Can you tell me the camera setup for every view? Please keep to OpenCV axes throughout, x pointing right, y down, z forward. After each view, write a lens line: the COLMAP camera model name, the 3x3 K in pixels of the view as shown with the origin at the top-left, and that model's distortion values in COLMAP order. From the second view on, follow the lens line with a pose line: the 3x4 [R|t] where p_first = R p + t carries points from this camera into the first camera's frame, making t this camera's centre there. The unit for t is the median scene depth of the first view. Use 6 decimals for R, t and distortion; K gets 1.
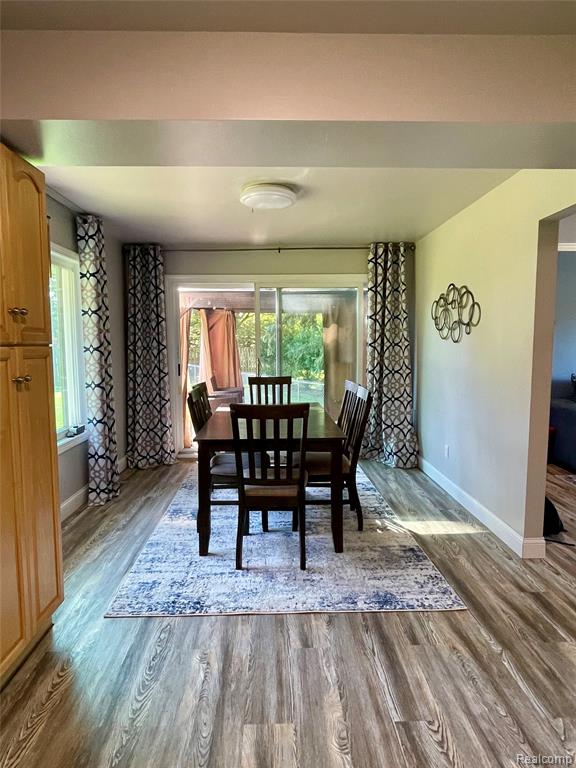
lens RADIAL K [[447.8, 0, 288.0], [0, 447.8, 384.0], [0, 0, 1]] dist [-0.003690, 0.003035]
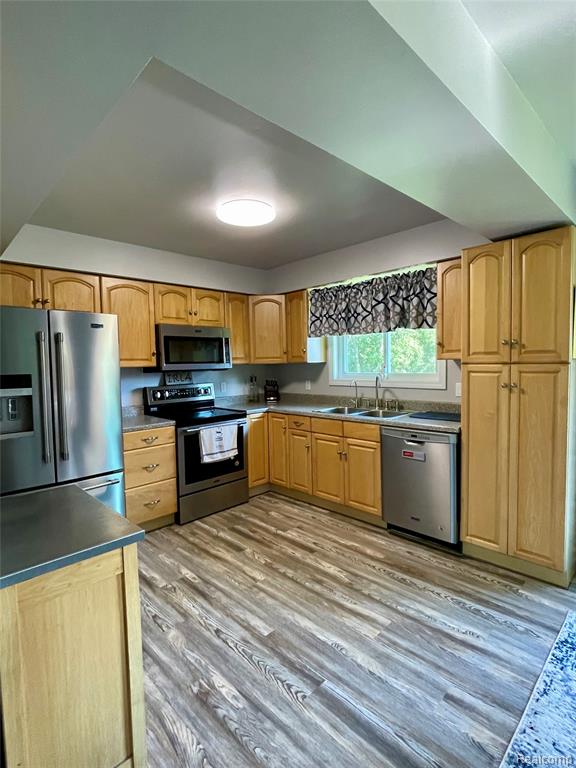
lens RADIAL K [[389.2, 0, 288.0], [0, 389.2, 384.0], [0, 0, 1]] dist [0.000542, -0.000293]
pose [[-0.732759, 0.065163, -0.677361, 0.490024], [-0.030587, 0.991244, 0.128449, -0.091248], [0.679800, 0.114841, -0.724350, 0.802697]]
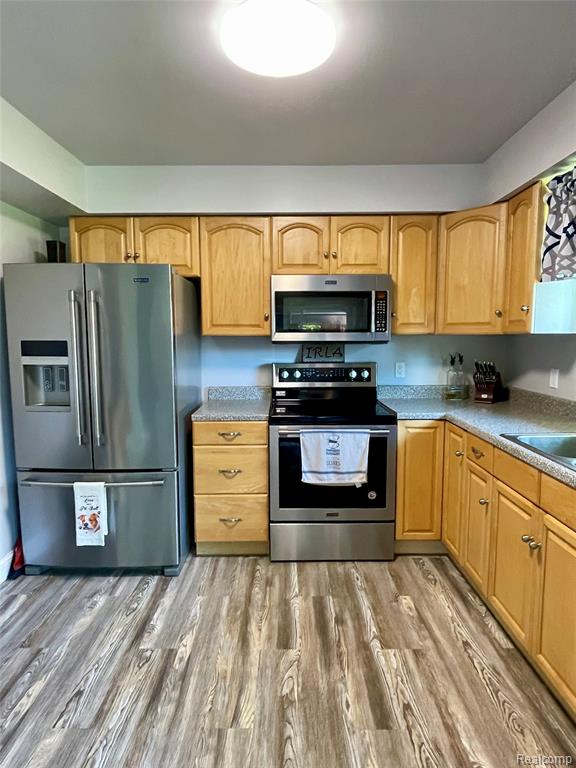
lens RADIAL K [[445.5, 0, 288.0], [0, 445.5, 384.0], [0, 0, 1]] dist [0.005941, -0.000474]
pose [[-0.999508, 0.010130, 0.029697, -0.043299], [0.015763, 0.980461, 0.196082, -0.067681], [-0.027130, 0.196453, -0.980138, 0.654203]]
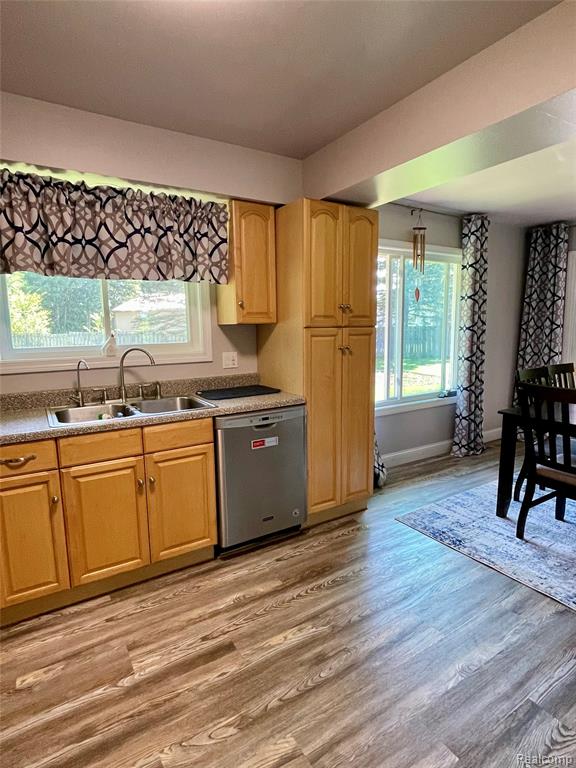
lens RADIAL K [[415.2, 0, 288.0], [0, 415.2, 384.0], [0, 0, 1]] dist [-0.001657, 0.000345]
pose [[0.509913, 0.115593, -0.852424, 0.340878], [-0.065631, 0.993270, 0.095433, -0.005252], [0.857719, 0.007283, 0.514067, 0.018824]]
